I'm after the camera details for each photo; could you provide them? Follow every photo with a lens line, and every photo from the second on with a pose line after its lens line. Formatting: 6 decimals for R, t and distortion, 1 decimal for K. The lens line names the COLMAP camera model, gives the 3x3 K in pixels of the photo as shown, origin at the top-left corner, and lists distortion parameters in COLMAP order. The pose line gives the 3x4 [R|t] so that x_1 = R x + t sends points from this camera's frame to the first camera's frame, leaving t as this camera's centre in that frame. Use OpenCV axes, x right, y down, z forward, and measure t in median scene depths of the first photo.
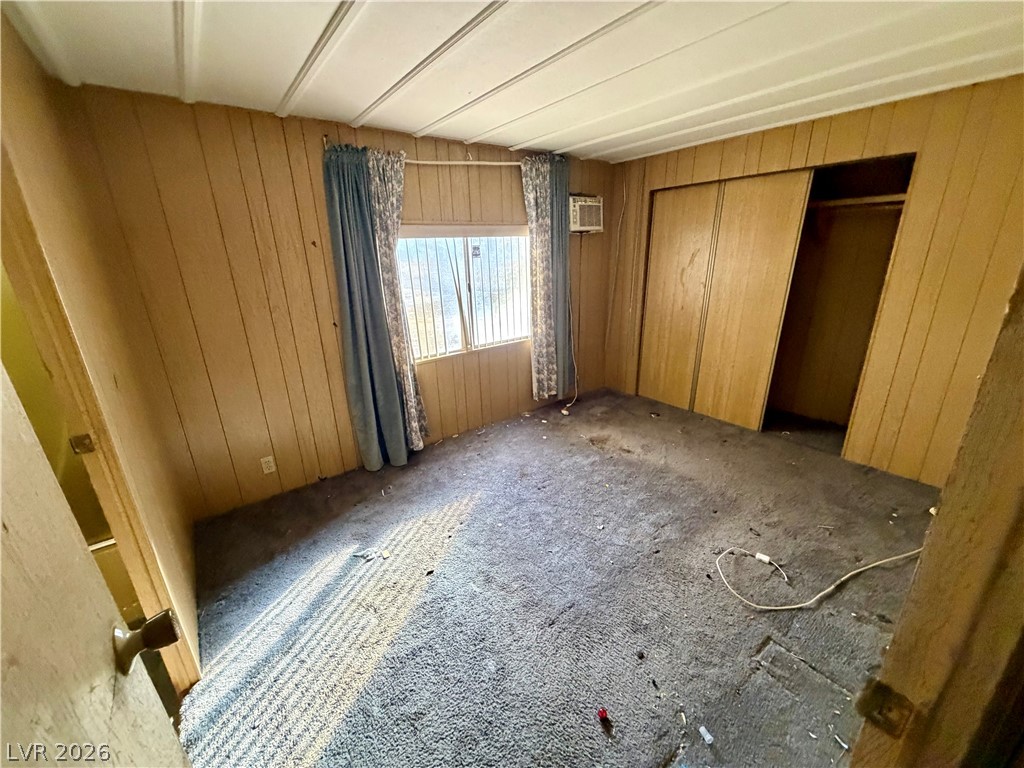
lens RADIAL K [[416.7, 0, 529.1], [0, 416.7, 382.4], [0, 0, 1]] dist [-0.002305, -0.000482]
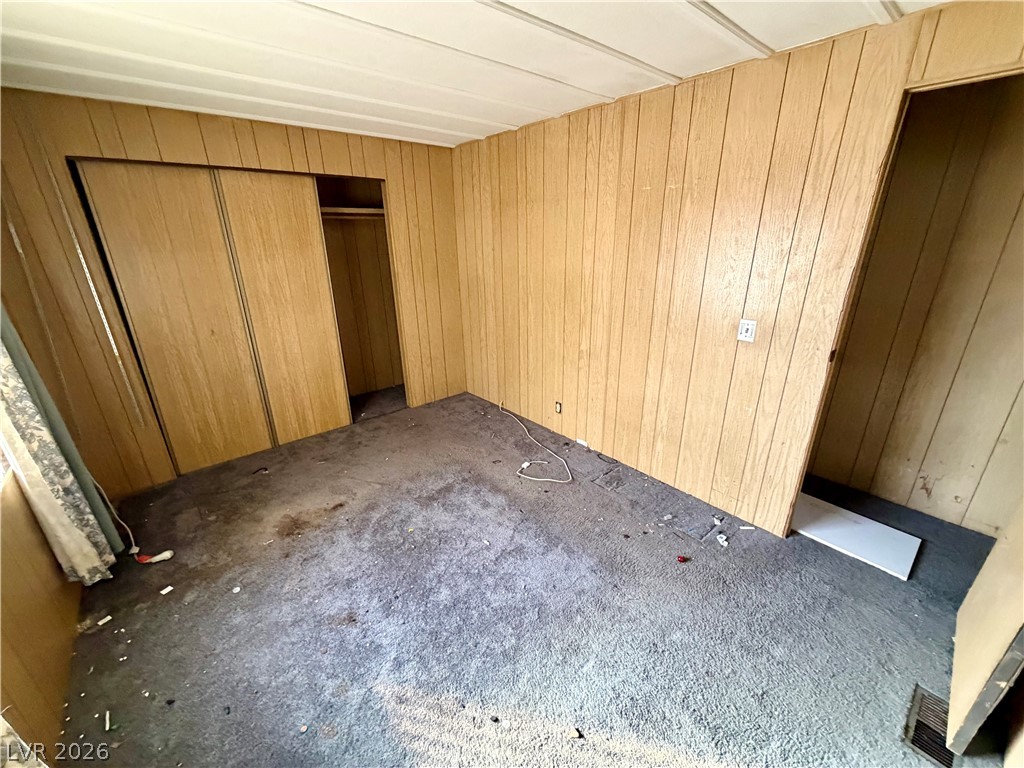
lens RADIAL K [[406.2, 0, 501.8], [0, 406.2, 381.7], [0, 0, 1]] dist [-0.002271, 0.000150]
pose [[-0.024697, -0.316804, 0.948170, -0.437557], [0.319225, 0.896304, 0.307789, -0.189859], [-0.947357, 0.310281, 0.078996, 0.574655]]
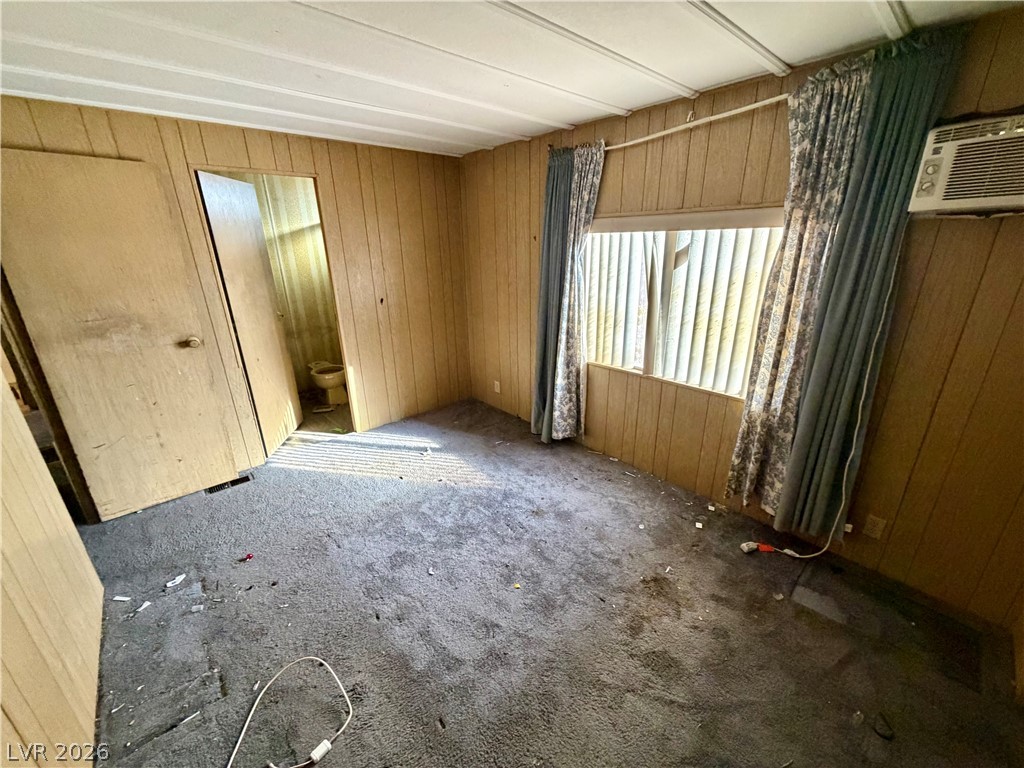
lens RADIAL K [[414.9, 0, 498.2], [0, 414.9, 382.8], [0, 0, 1]] dist [0.001985, 0.000147]
pose [[0.033176, 0.355719, -0.934004, 0.634674], [-0.292967, 0.896929, 0.331193, -0.258698], [0.955547, 0.262645, 0.133971, 0.673148]]
